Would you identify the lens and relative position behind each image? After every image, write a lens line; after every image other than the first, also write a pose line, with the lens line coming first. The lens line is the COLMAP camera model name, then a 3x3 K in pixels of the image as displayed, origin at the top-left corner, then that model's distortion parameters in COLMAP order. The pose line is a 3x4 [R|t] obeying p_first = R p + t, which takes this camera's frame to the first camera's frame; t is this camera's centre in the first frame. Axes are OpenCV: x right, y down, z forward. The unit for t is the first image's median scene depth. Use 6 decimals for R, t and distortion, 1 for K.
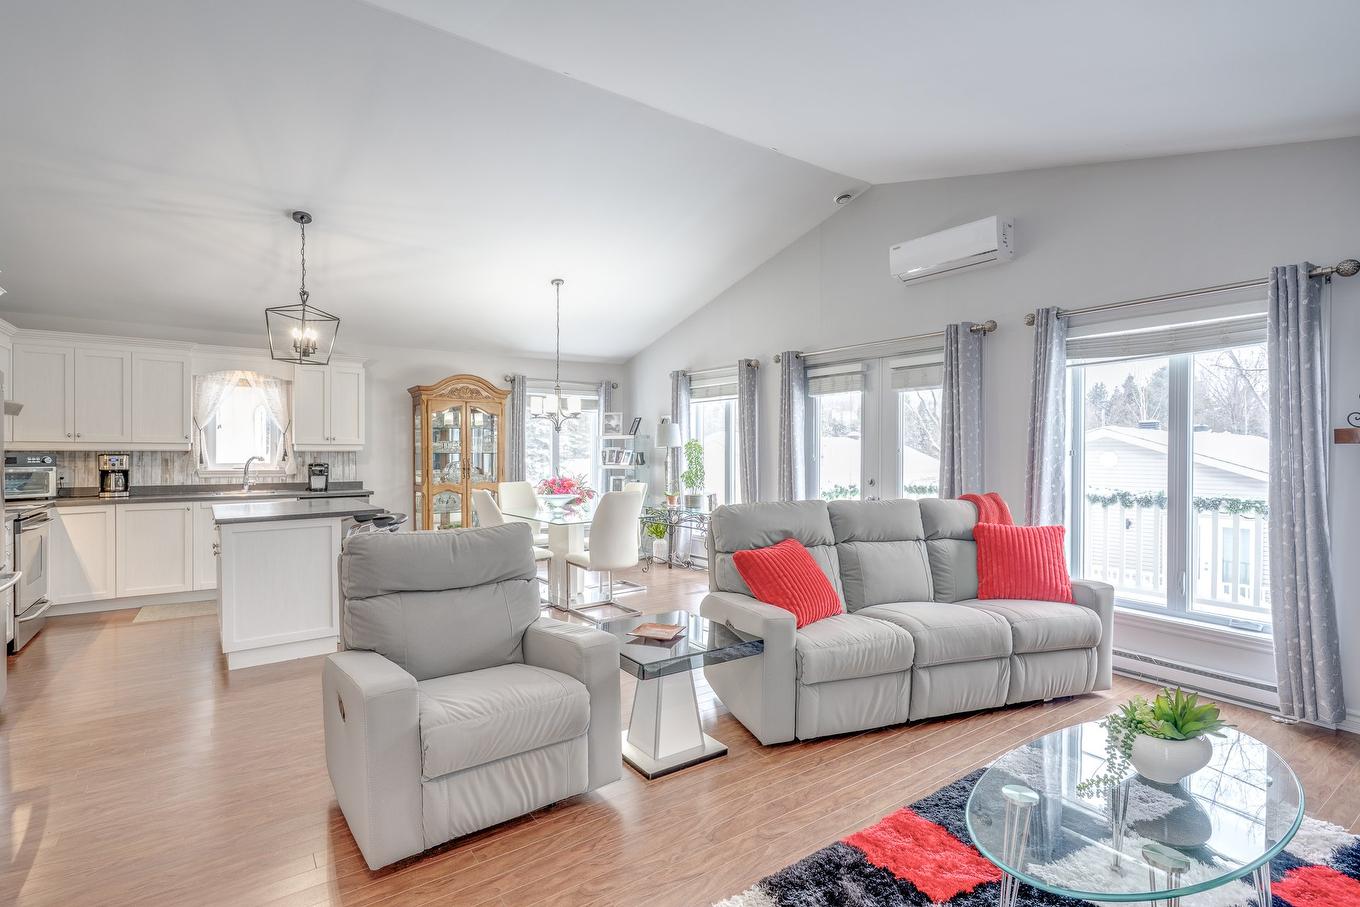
lens RADIAL K [[652.3, 0, 680.7], [0, 652.3, 454.3], [0, 0, 1]] dist [0.001005, -0.000064]
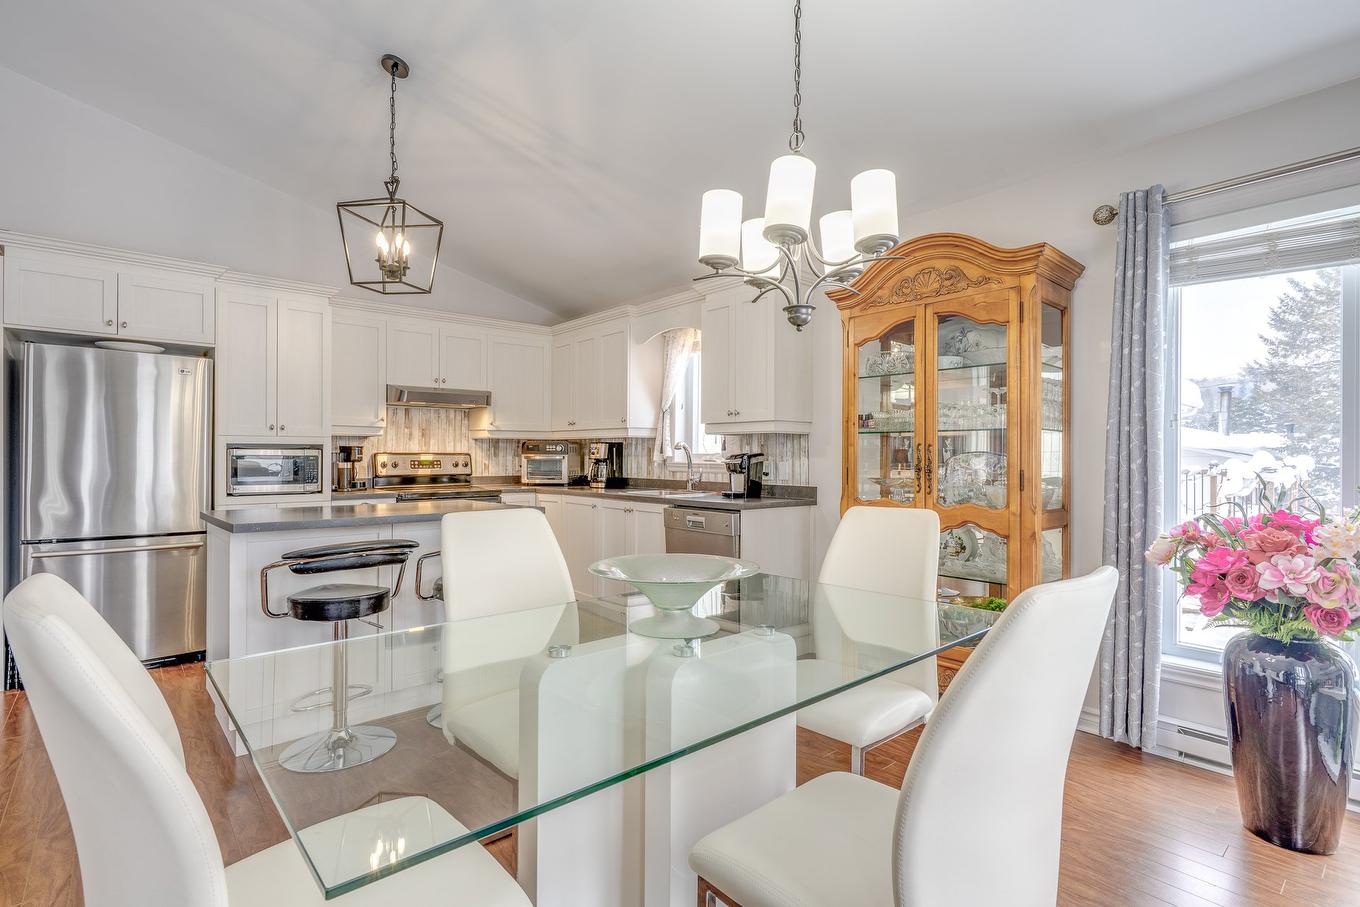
lens RADIAL K [[652.3, 0, 683.2], [0, 652.3, 455.0], [0, 0, 1]] dist [0.001005, -0.000064]
pose [[0.092125, -0.006834, -0.995724, 0.069862], [-0.011677, 0.999900, -0.007943, 0.020750], [0.995679, 0.012358, 0.092036, 0.891974]]
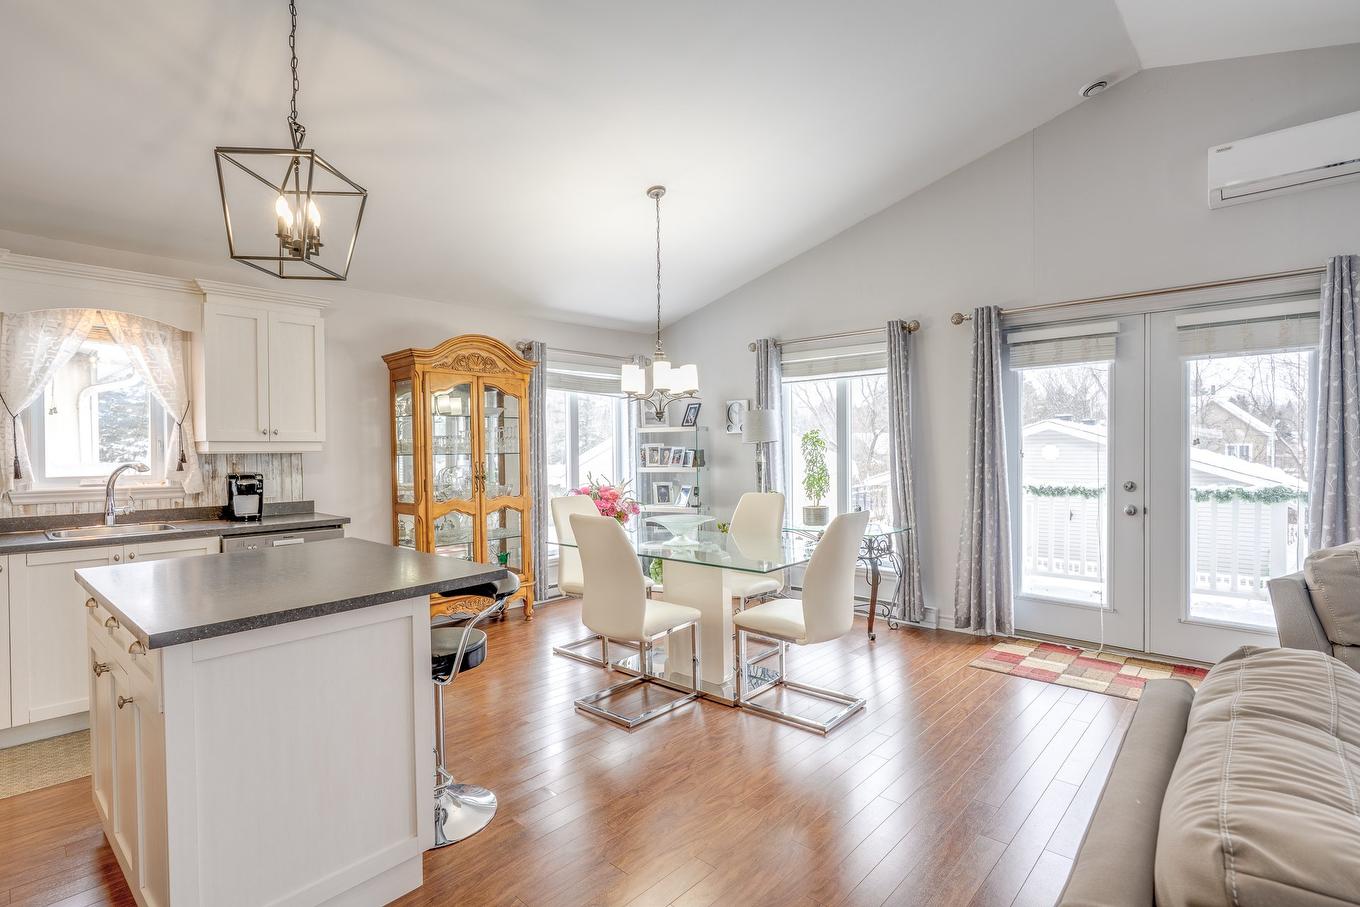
lens RADIAL K [[652.3, 0, 683.1], [0, 652.3, 455.1], [0, 0, 1]] dist [0.001005, -0.000064]
pose [[0.978078, -0.013162, 0.207823, -0.289454], [0.012253, 0.999909, 0.005659, -0.001566], [-0.207878, -0.002988, 0.978150, 0.336114]]
